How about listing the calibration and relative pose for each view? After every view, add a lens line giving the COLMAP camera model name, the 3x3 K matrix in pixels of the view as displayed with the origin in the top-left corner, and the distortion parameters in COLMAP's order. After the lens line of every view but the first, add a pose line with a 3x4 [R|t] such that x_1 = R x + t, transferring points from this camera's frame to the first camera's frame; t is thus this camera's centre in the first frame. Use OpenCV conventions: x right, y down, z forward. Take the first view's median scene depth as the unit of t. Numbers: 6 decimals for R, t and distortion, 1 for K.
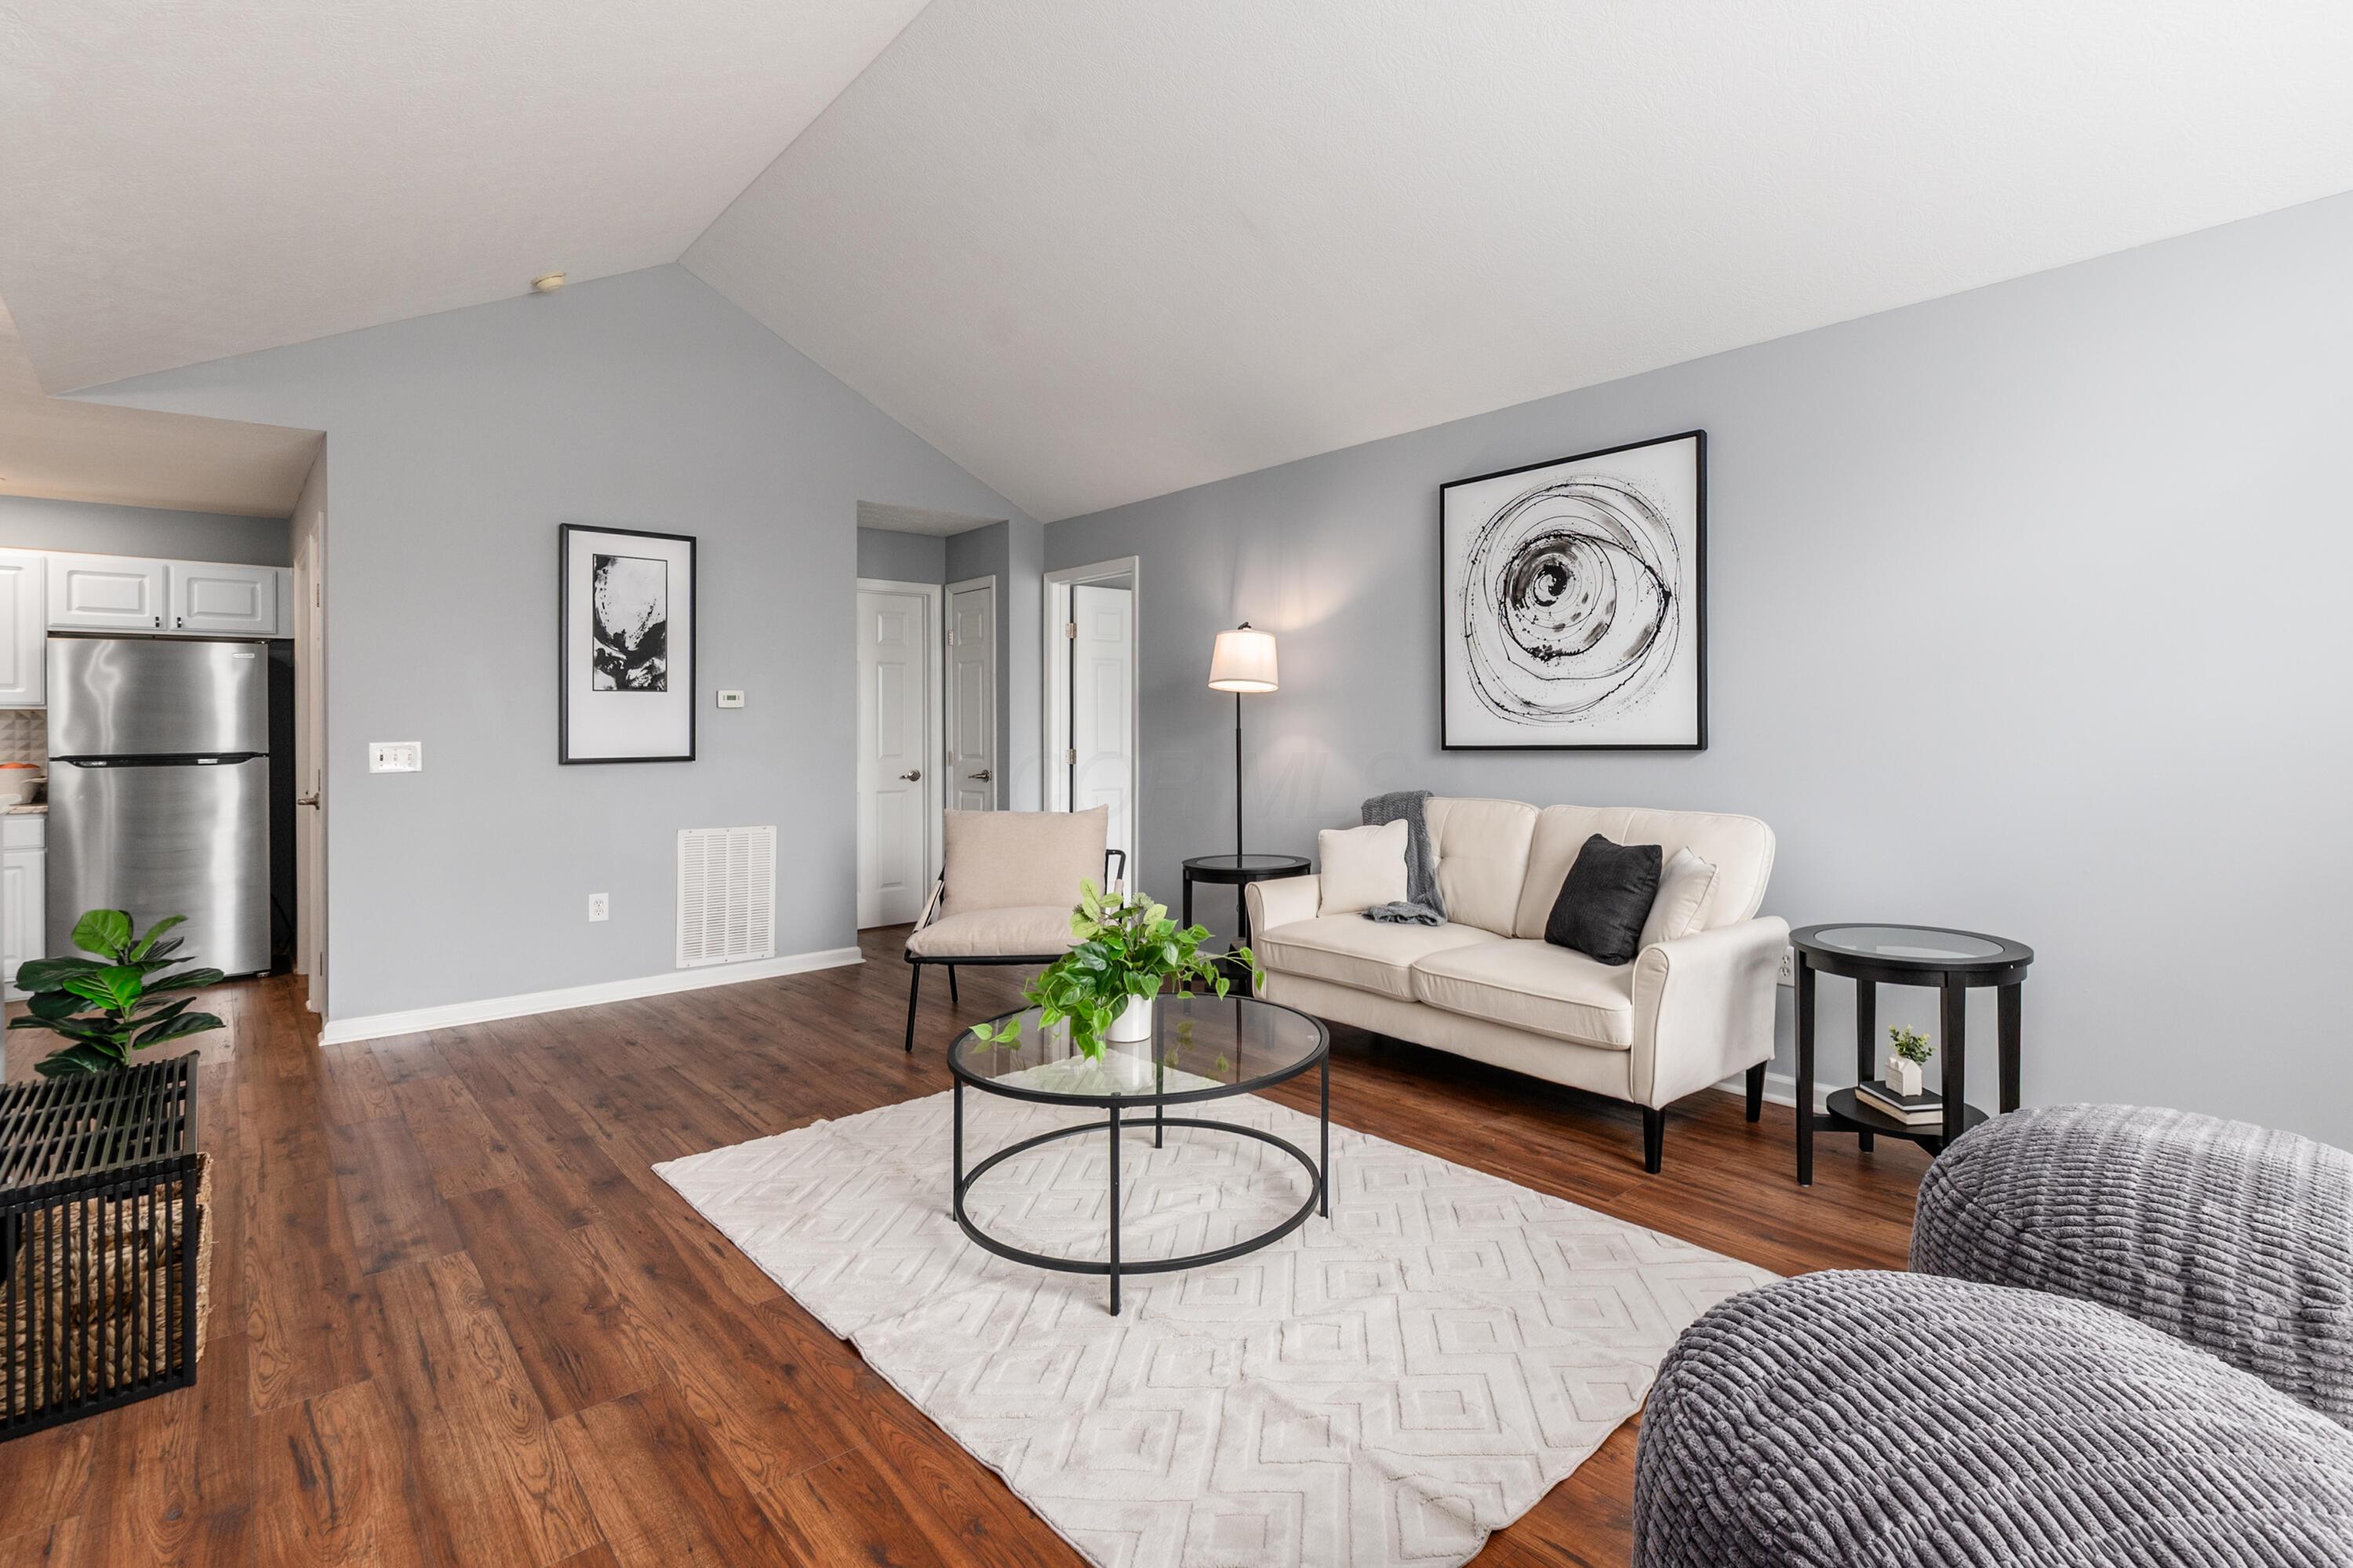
lens RADIAL K [[1053.1, 0, 1250.9], [0, 1053.1, 724.7], [0, 0, 1]] dist [-0.003595, 0.001620]
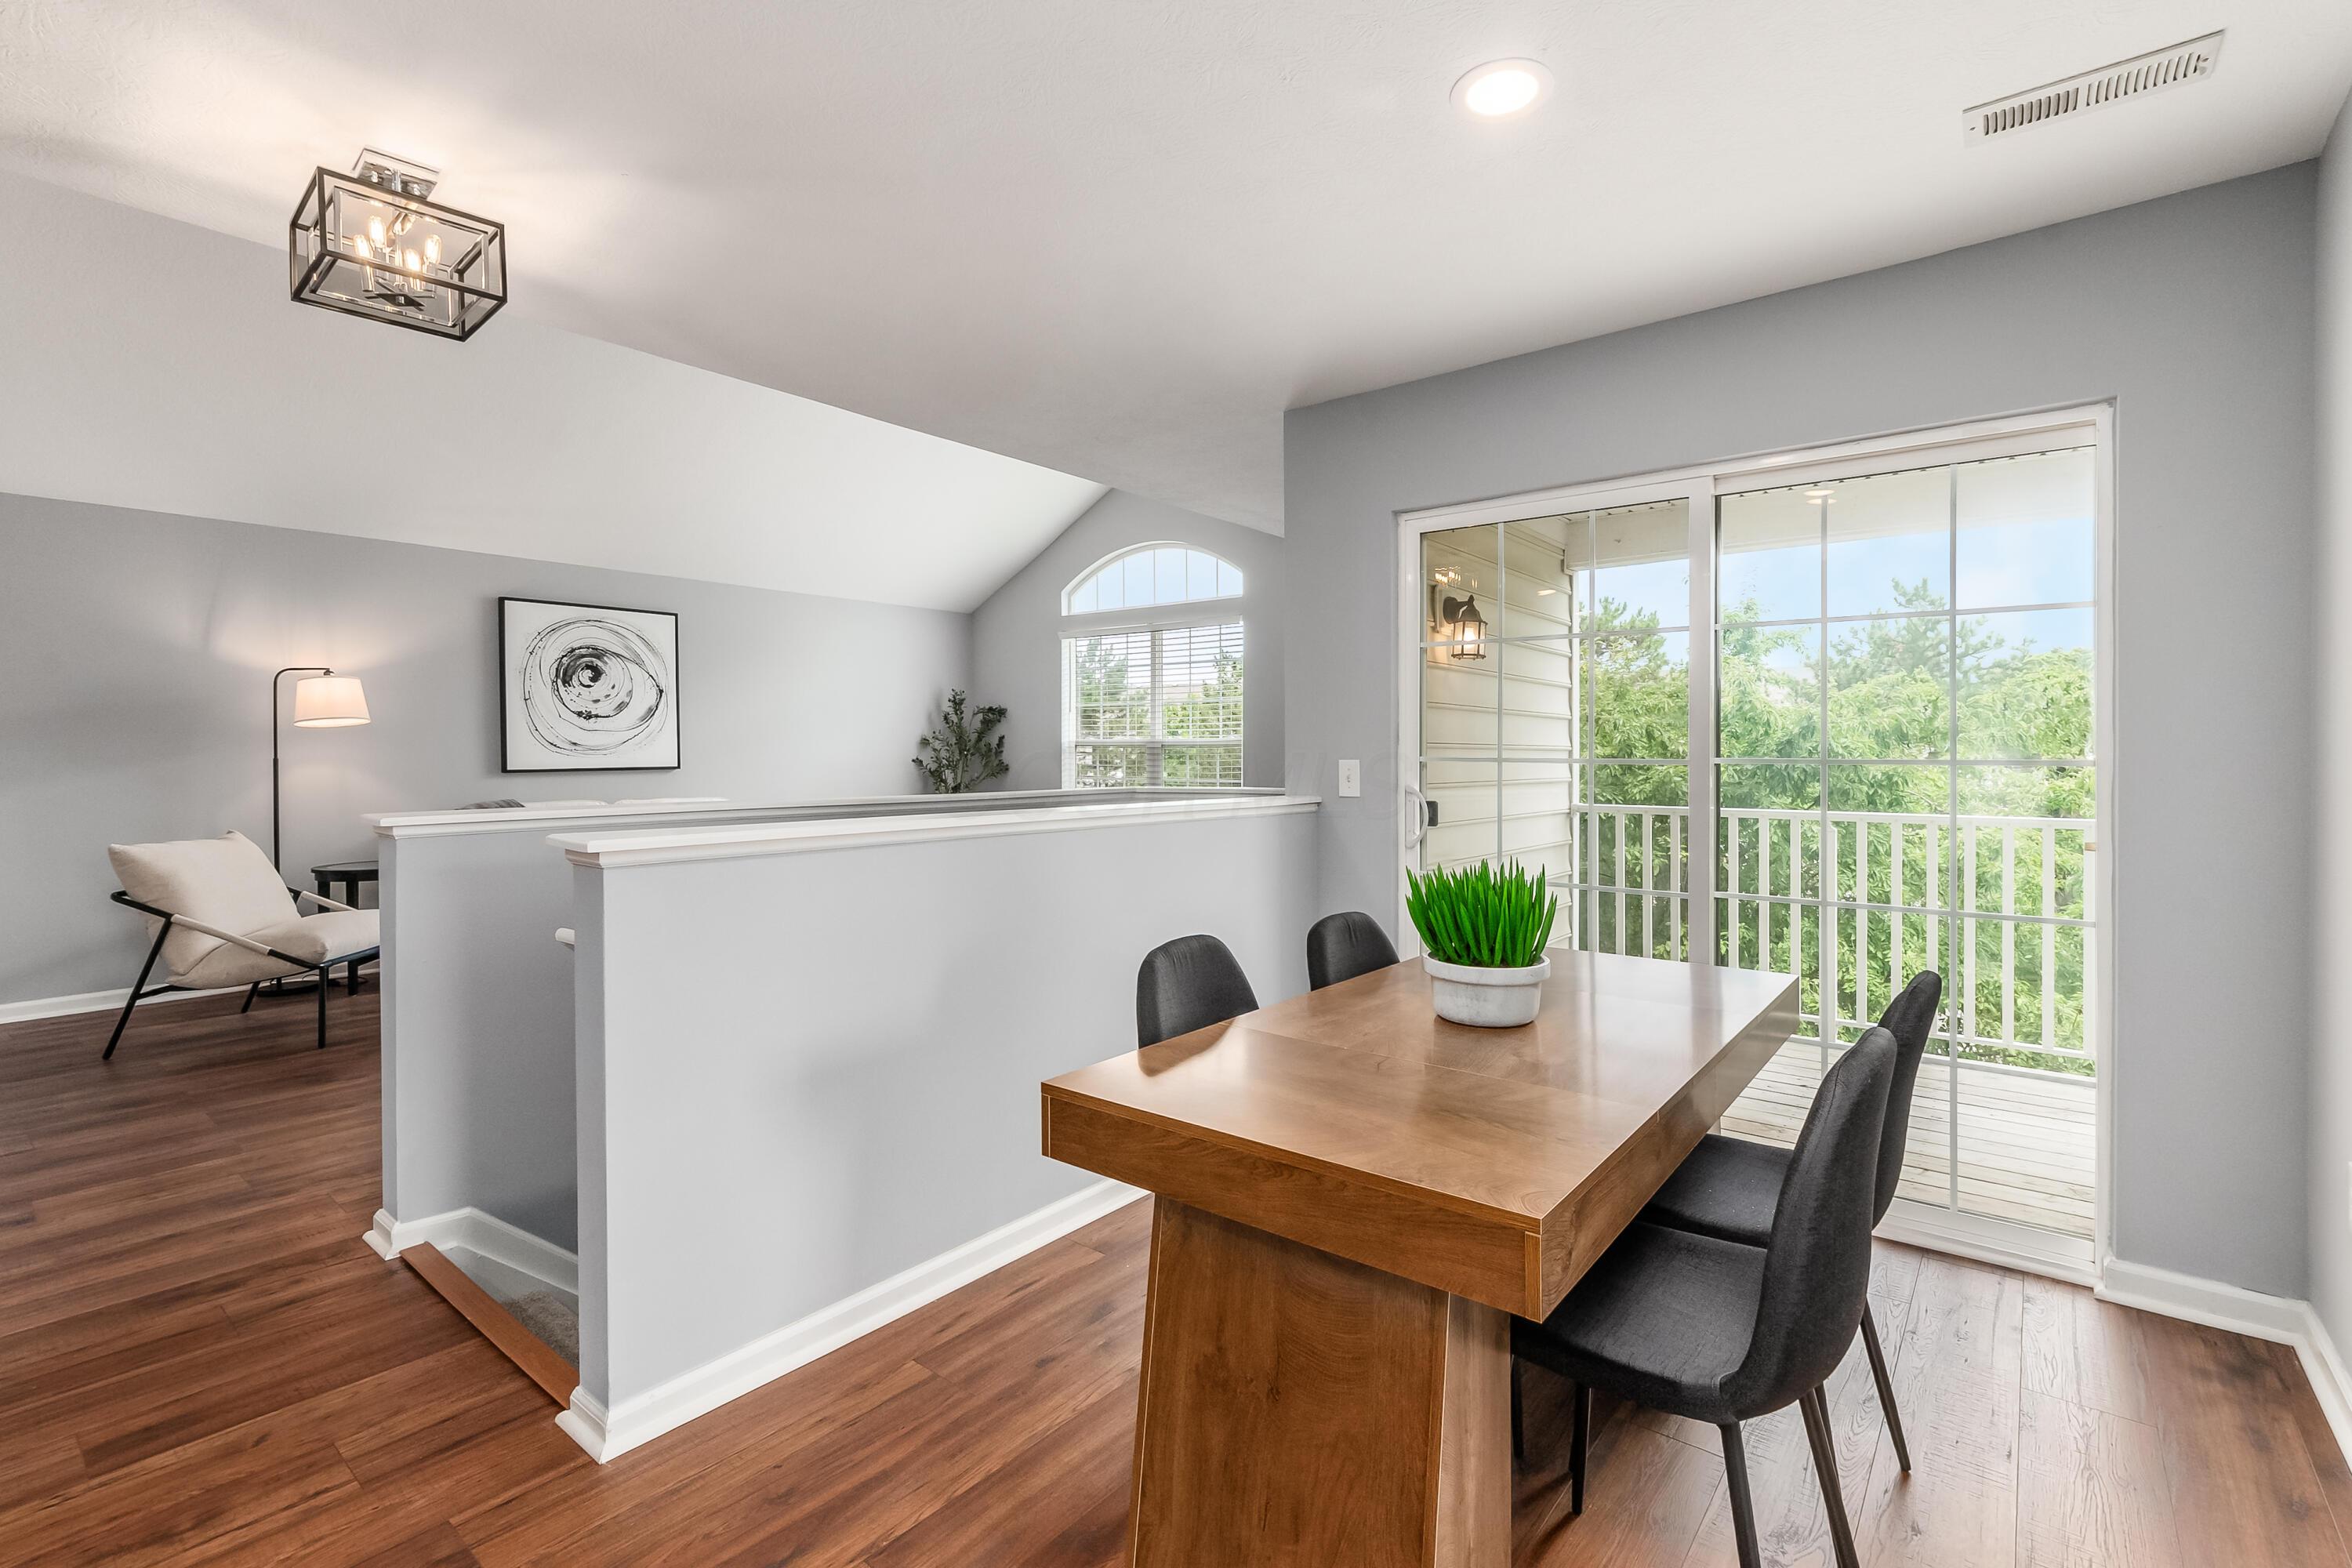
lens RADIAL K [[1052.6, 0, 1197.4], [0, 1052.6, 761.1], [0, 0, 1]] dist [-0.003595, 0.001620]
pose [[-0.135677, 0.004434, 0.990743, -1.518689], [0.011292, 0.999932, -0.002929, 0.023533], [-0.990689, 0.010790, -0.135717, 0.234809]]
